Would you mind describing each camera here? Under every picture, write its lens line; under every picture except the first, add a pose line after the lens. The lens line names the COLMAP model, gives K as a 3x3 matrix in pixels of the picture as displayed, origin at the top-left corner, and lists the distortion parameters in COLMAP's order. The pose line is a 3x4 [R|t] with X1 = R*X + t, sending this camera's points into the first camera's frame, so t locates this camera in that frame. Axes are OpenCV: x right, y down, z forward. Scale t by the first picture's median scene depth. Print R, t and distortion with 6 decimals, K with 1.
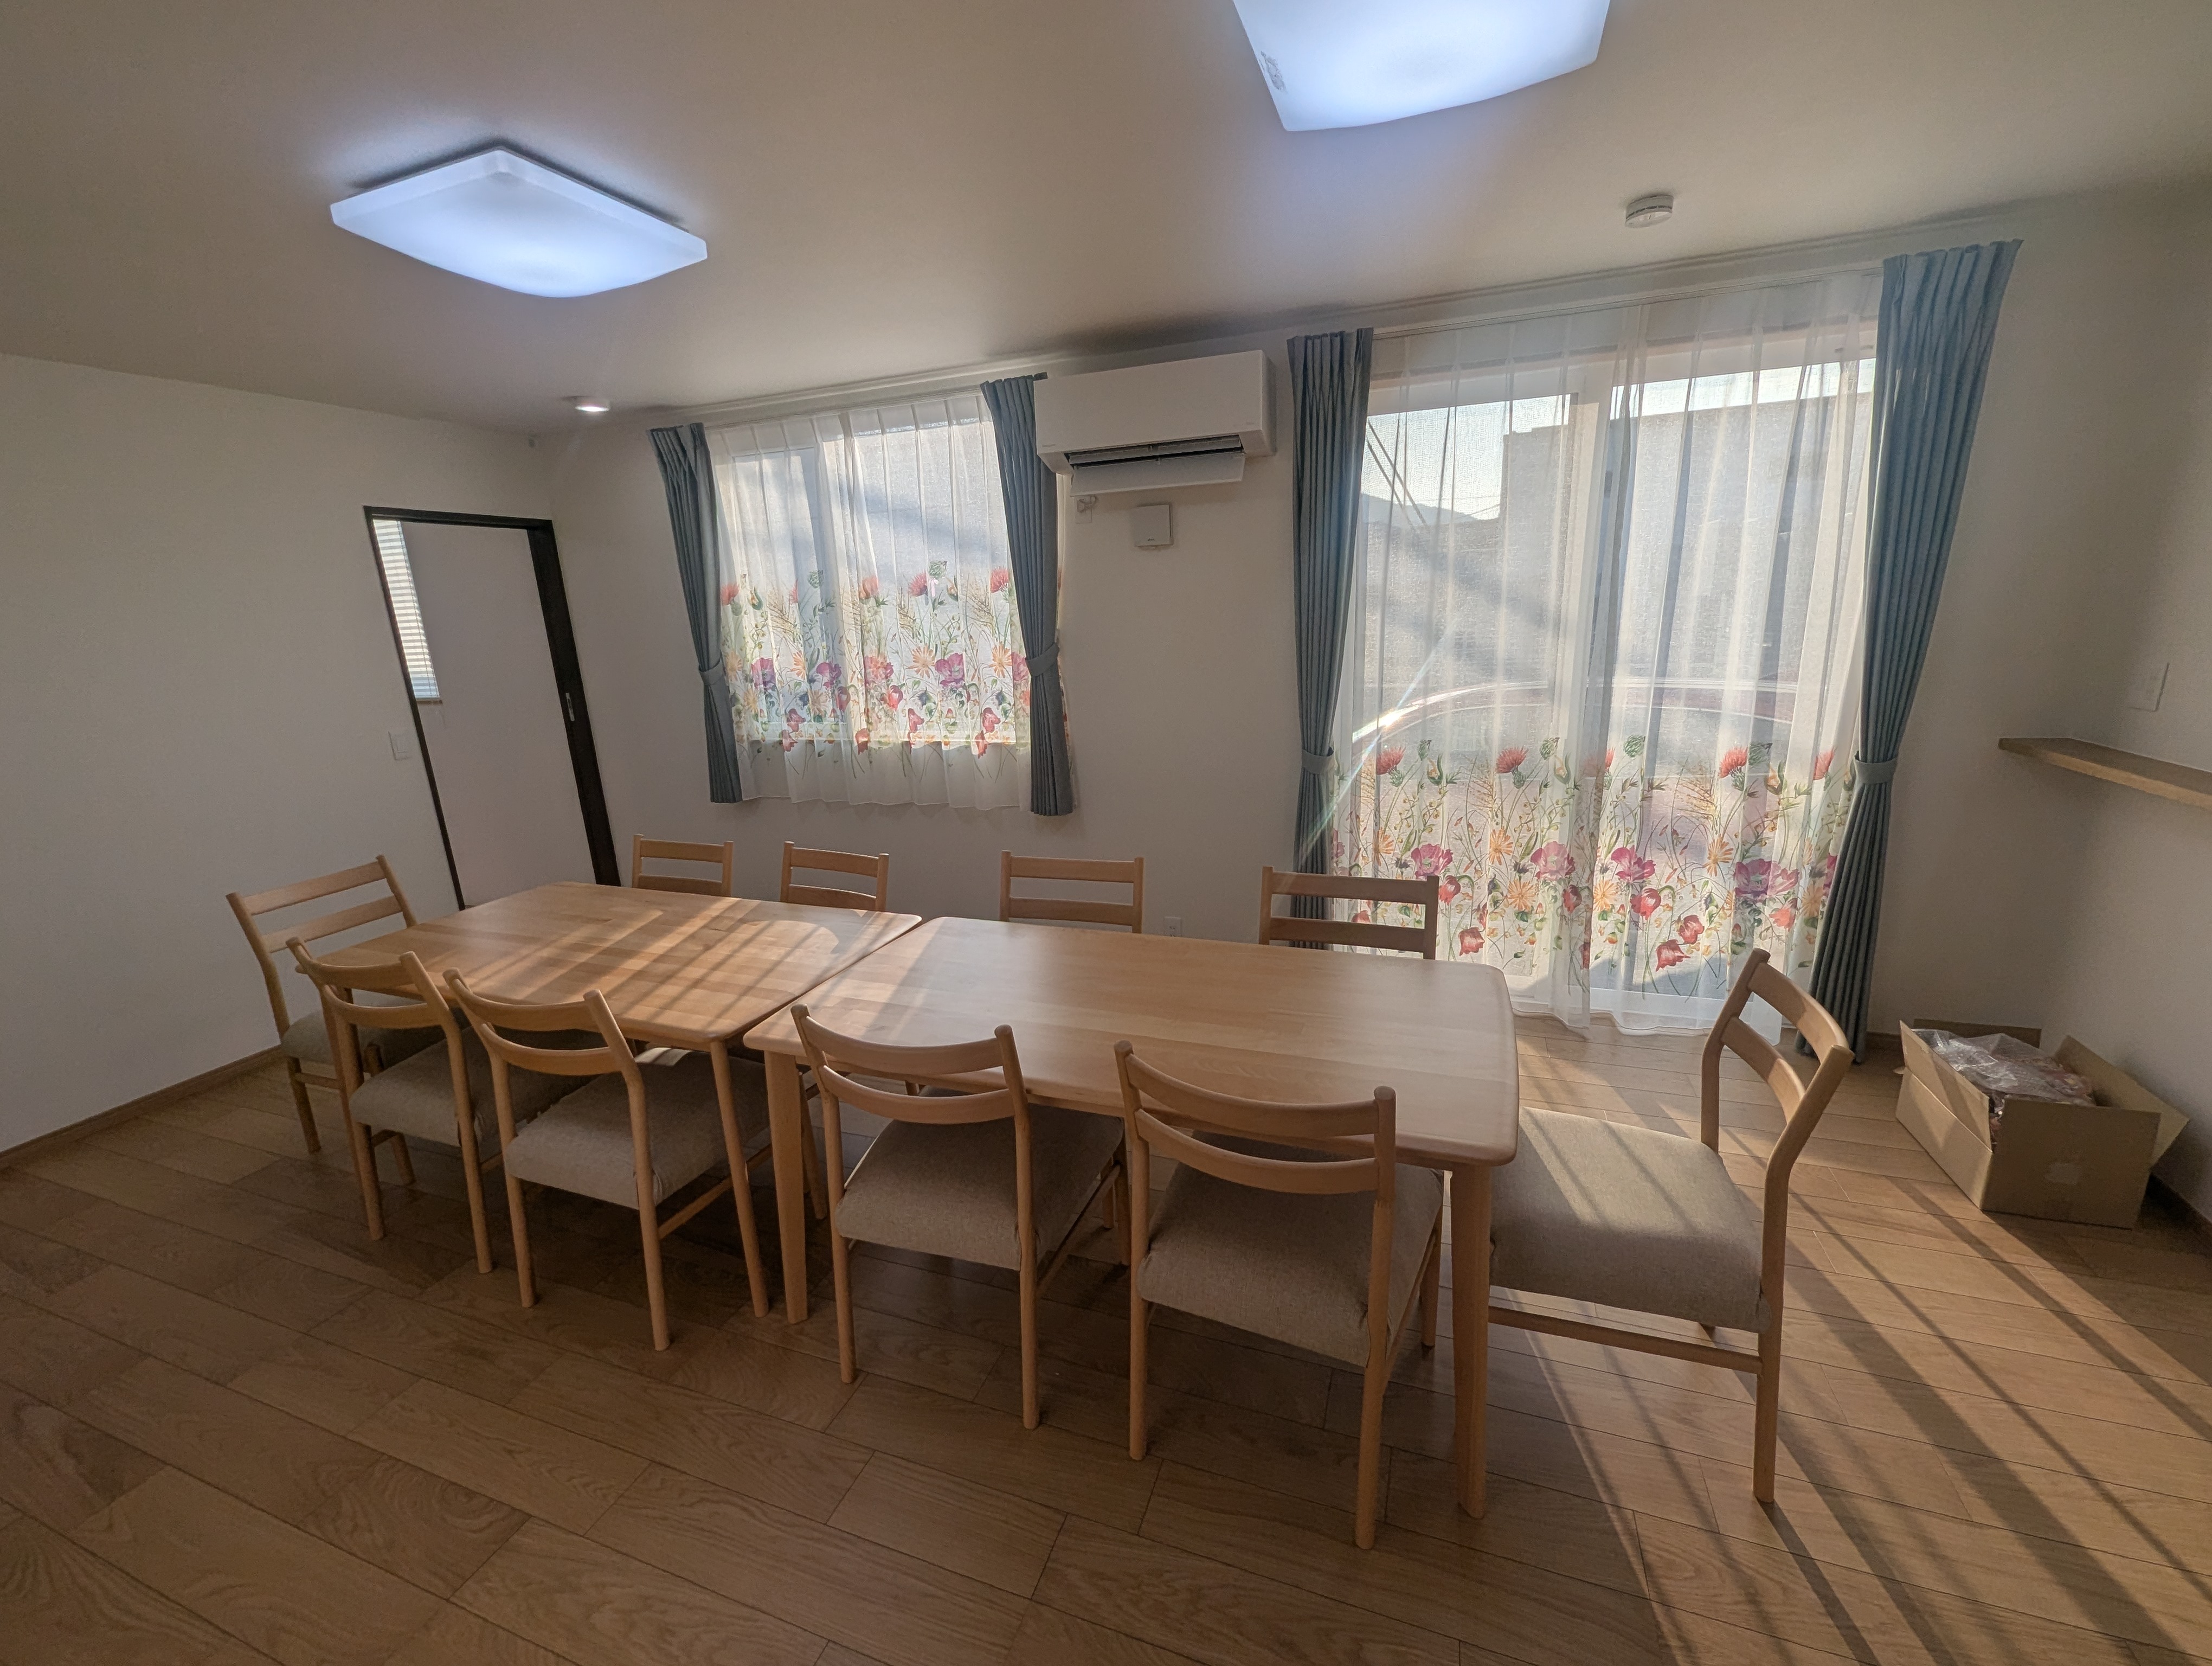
lens RADIAL K [[903.3, 0, 1113.0], [0, 903.3, 840.5], [0, 0, 1]] dist [-0.000662, 0.000057]
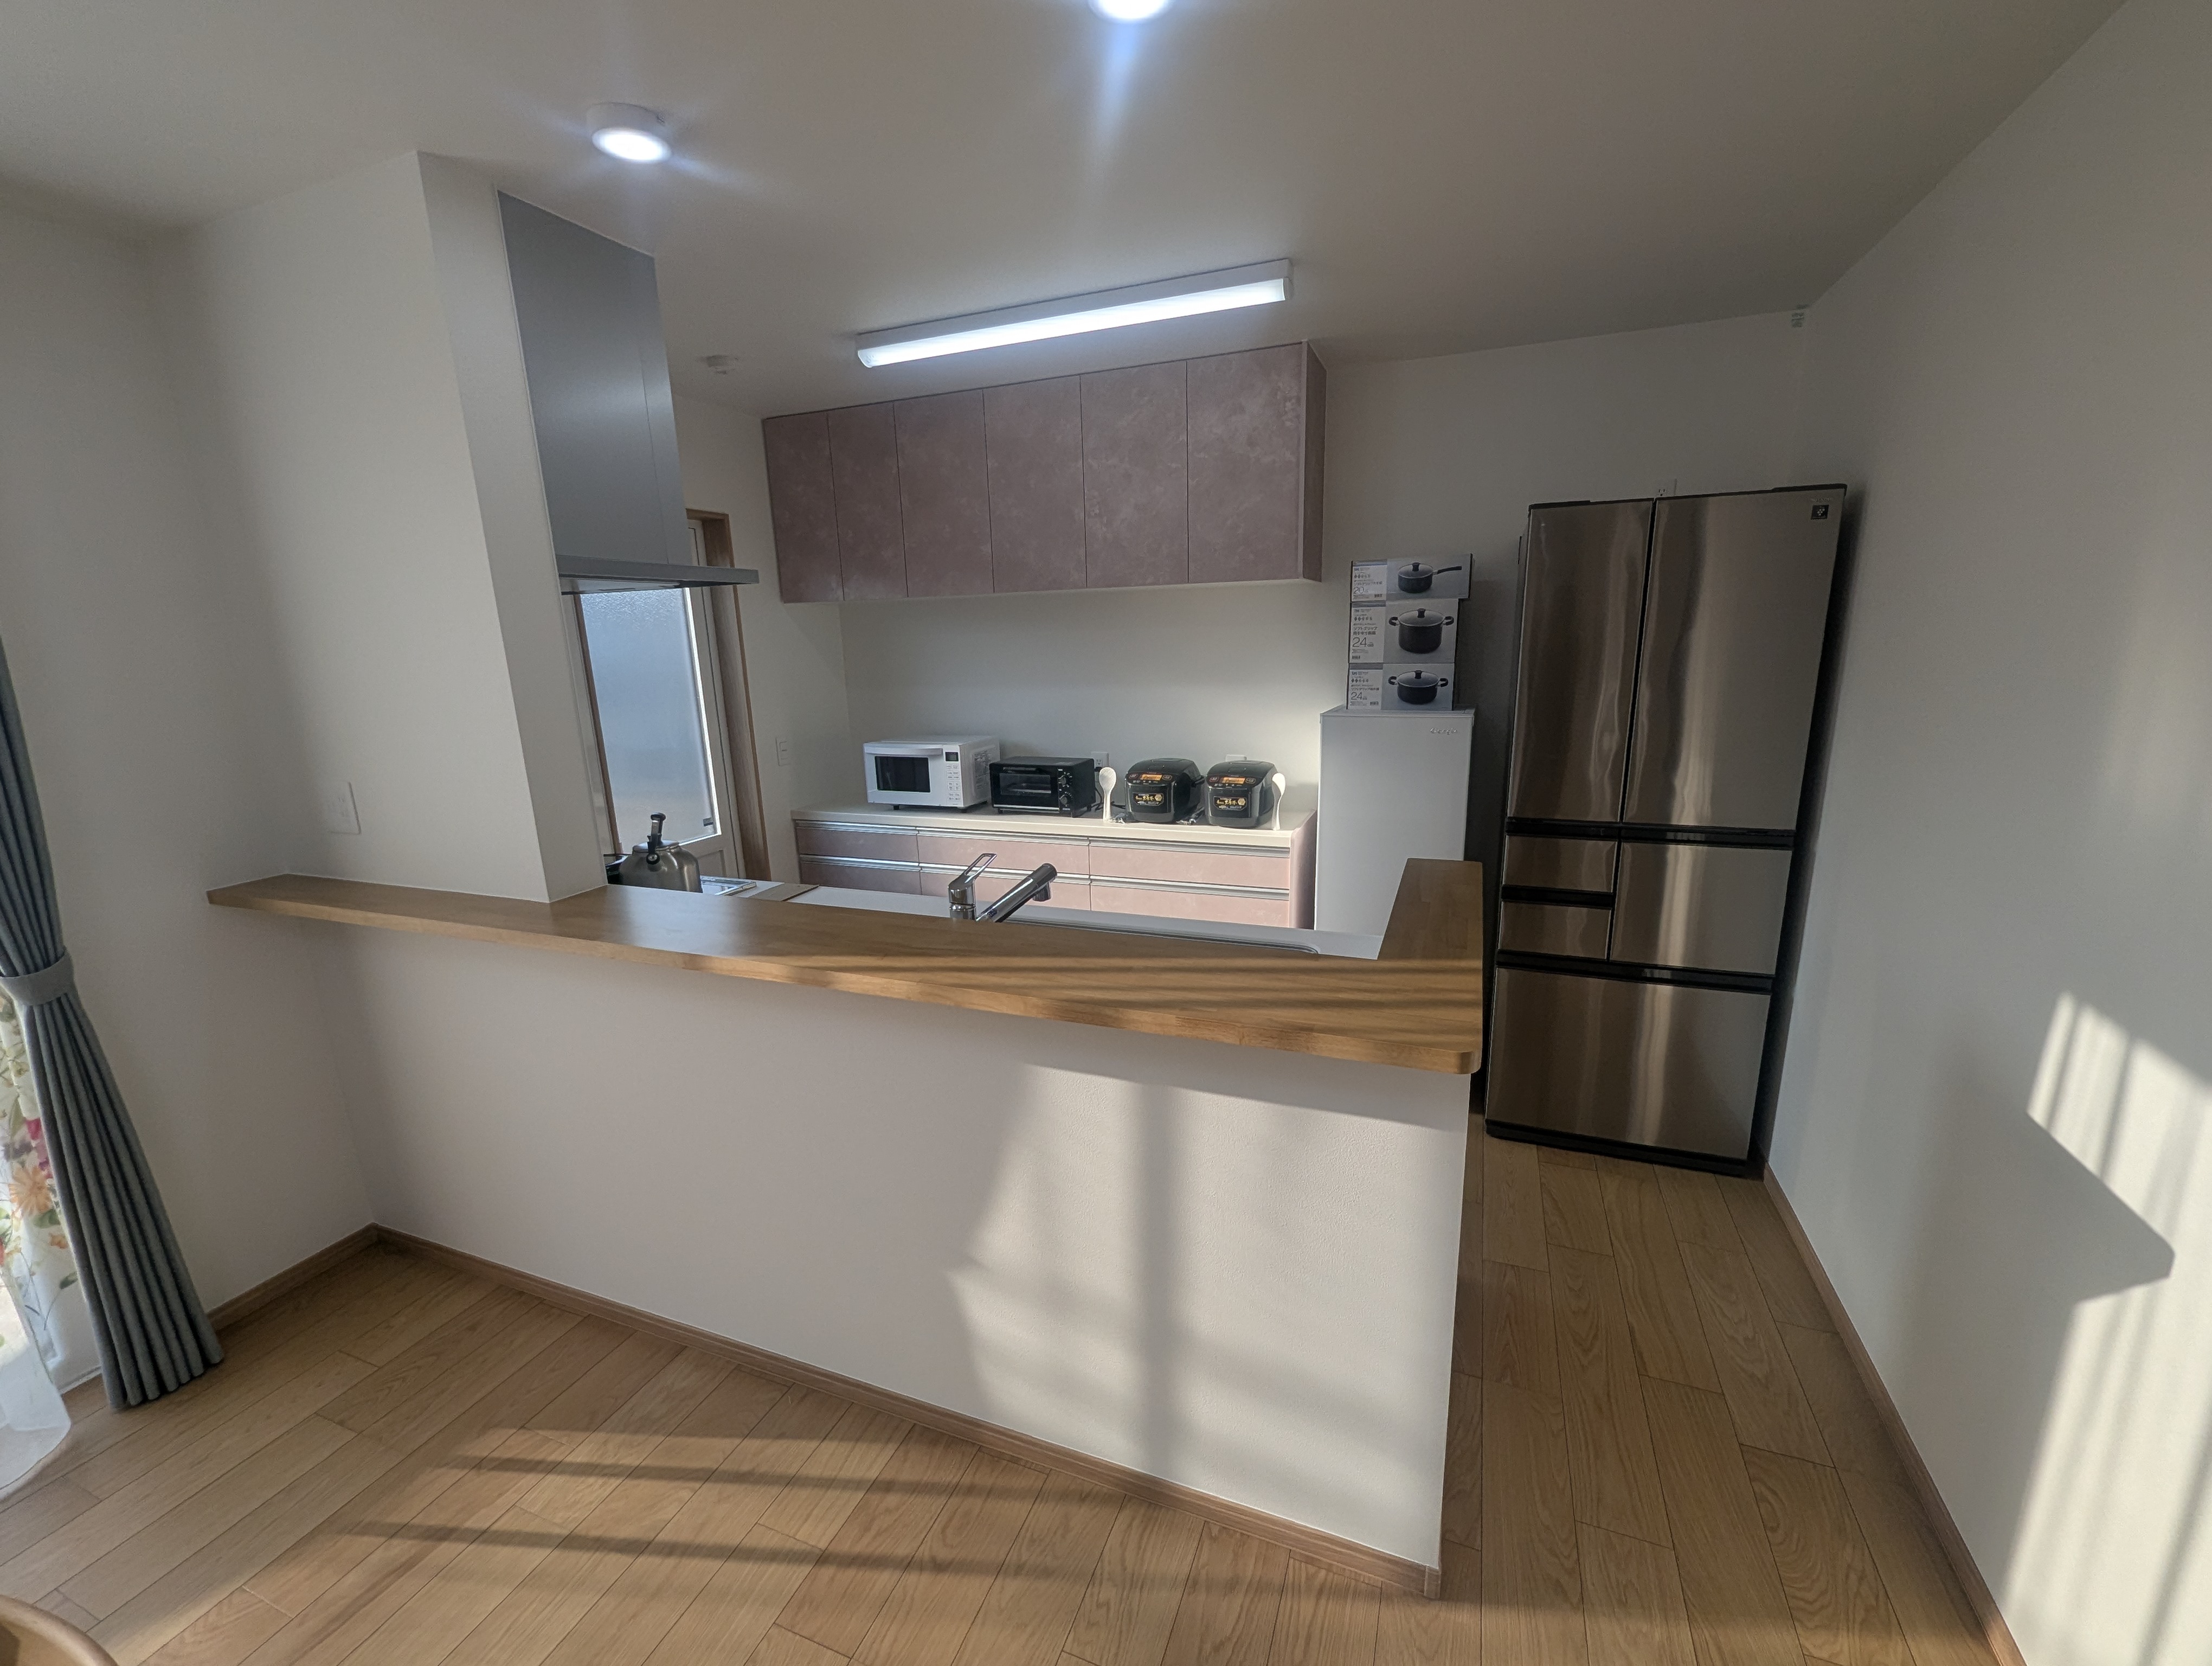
lens RADIAL K [[903.3, 0, 1112.3], [0, 903.3, 833.7], [0, 0, 1]] dist [-0.000662, 0.000057]
pose [[0.024332, -0.178250, 0.983684, 0.225339], [0.289240, 0.943147, 0.163750, -0.057199], [-0.956947, 0.280536, 0.074506, 0.164854]]
